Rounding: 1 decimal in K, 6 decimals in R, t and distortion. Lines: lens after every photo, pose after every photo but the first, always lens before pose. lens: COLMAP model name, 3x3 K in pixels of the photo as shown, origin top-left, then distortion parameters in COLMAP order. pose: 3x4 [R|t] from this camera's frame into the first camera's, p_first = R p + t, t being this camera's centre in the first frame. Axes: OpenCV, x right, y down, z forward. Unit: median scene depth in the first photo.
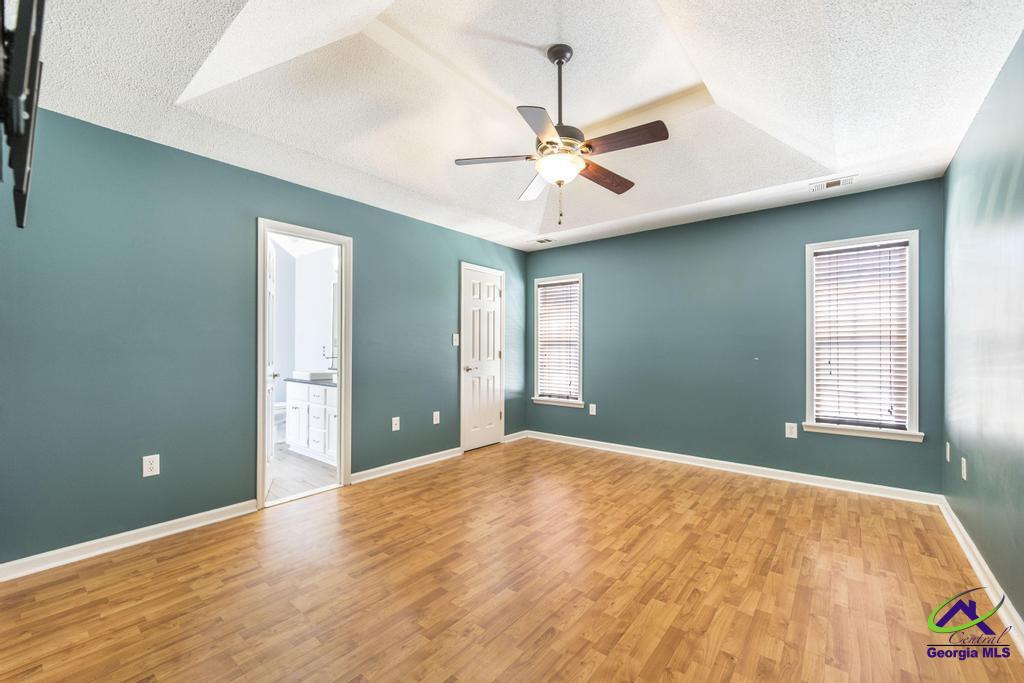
lens RADIAL K [[413.8, 0, 511.3], [0, 413.8, 345.1], [0, 0, 1]] dist [0.001783, 0.000093]
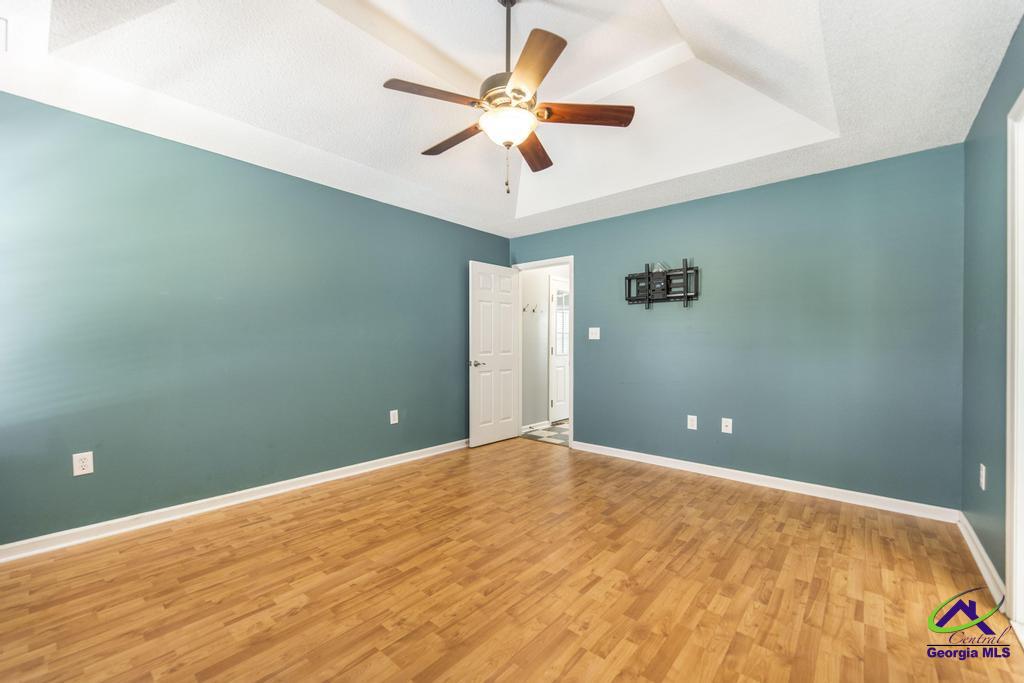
lens RADIAL K [[413.8, 0, 512.2], [0, 413.8, 343.5], [0, 0, 1]] dist [0.001783, 0.000093]
pose [[-0.999588, -0.005991, 0.028079, 0.083988], [-0.006190, 0.999956, -0.007014, 0.024527], [-0.028036, -0.007185, -0.999581, 1.848033]]
